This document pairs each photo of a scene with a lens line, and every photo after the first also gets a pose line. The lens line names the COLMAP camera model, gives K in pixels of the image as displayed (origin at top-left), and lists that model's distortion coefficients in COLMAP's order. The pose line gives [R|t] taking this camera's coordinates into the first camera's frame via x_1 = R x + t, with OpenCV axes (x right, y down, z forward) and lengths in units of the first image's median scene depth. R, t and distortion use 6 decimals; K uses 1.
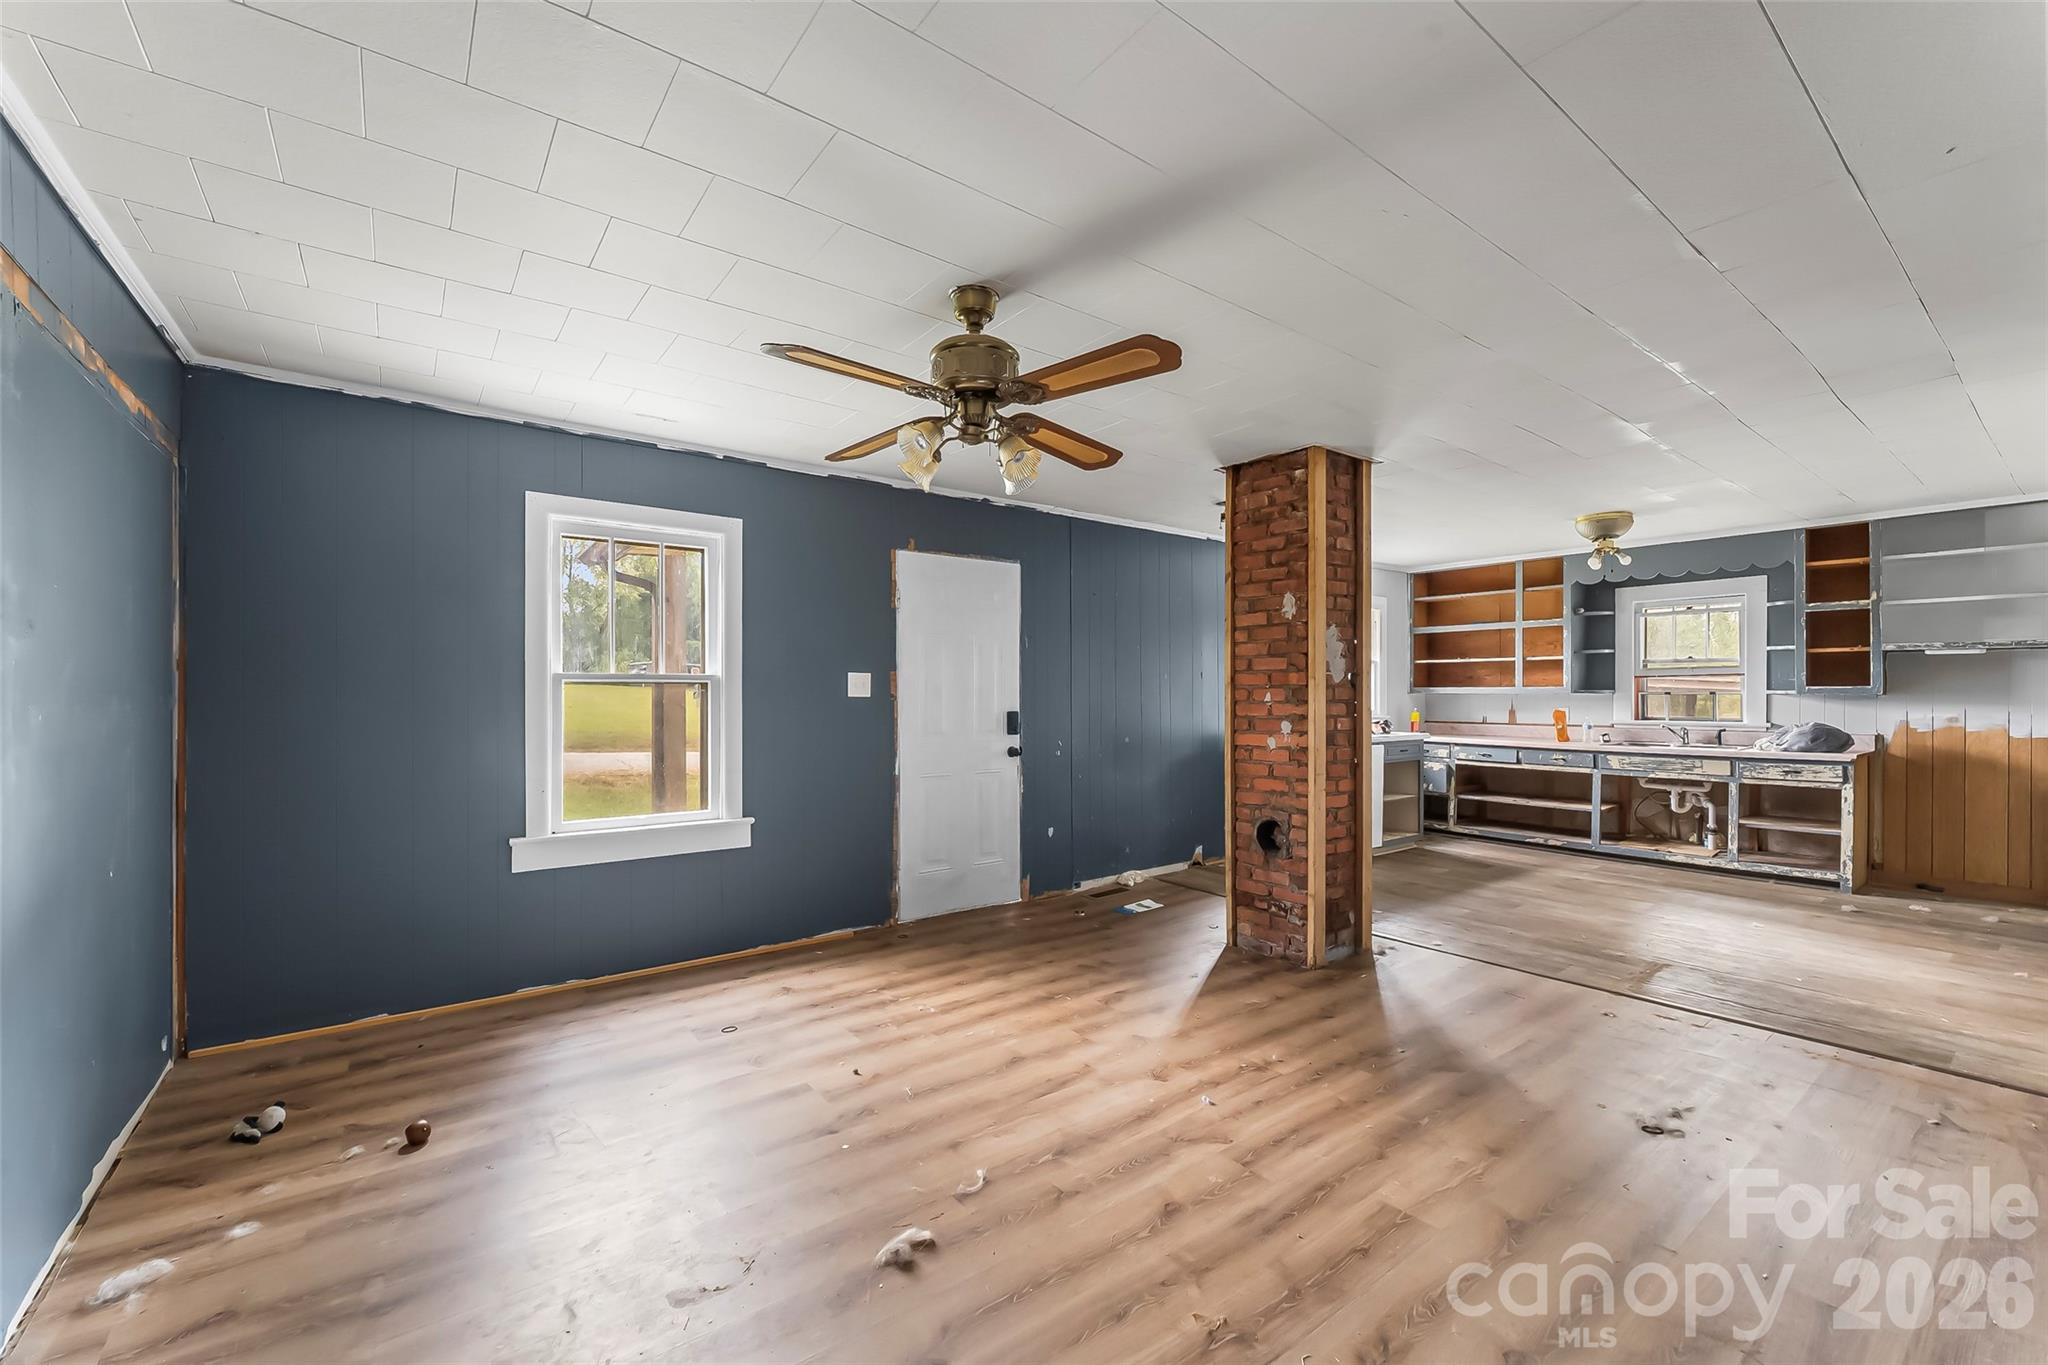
lens RADIAL K [[838.5, 0, 996.2], [0, 838.5, 684.7], [0, 0, 1]] dist [-0.001080, -0.000463]
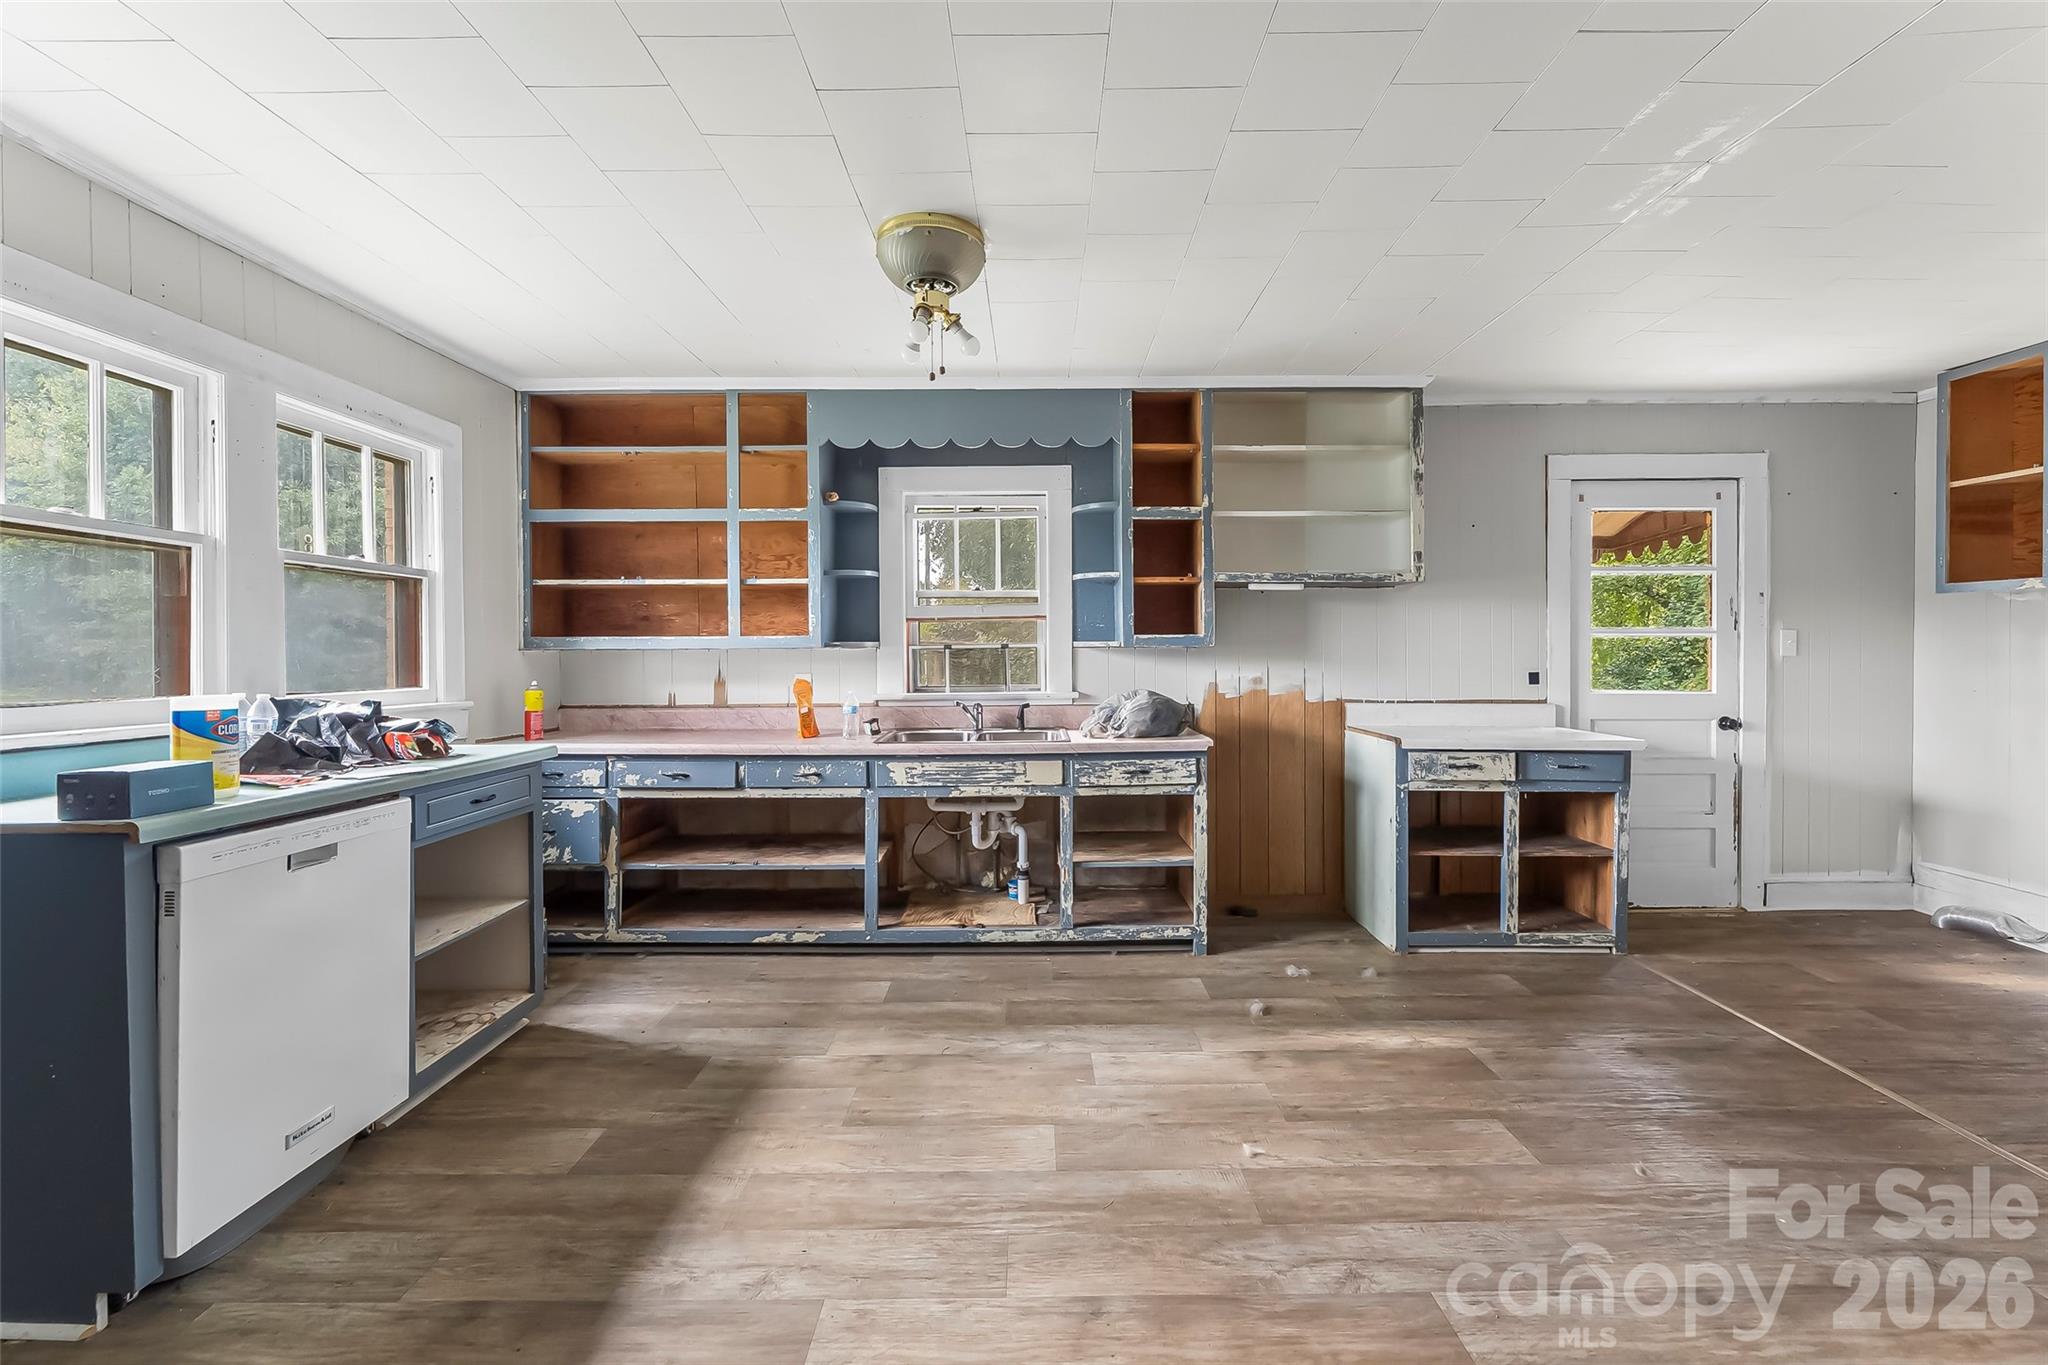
lens RADIAL K [[954.7, 0, 1031.9], [0, 954.7, 671.3], [0, 0, 1]] dist [-0.002555, -0.000247]
pose [[0.613745, -0.022420, 0.789186, 0.301343], [-0.001028, 0.999573, 0.029196, 0.007961], [-0.789504, -0.018731, 0.613460, 0.547771]]
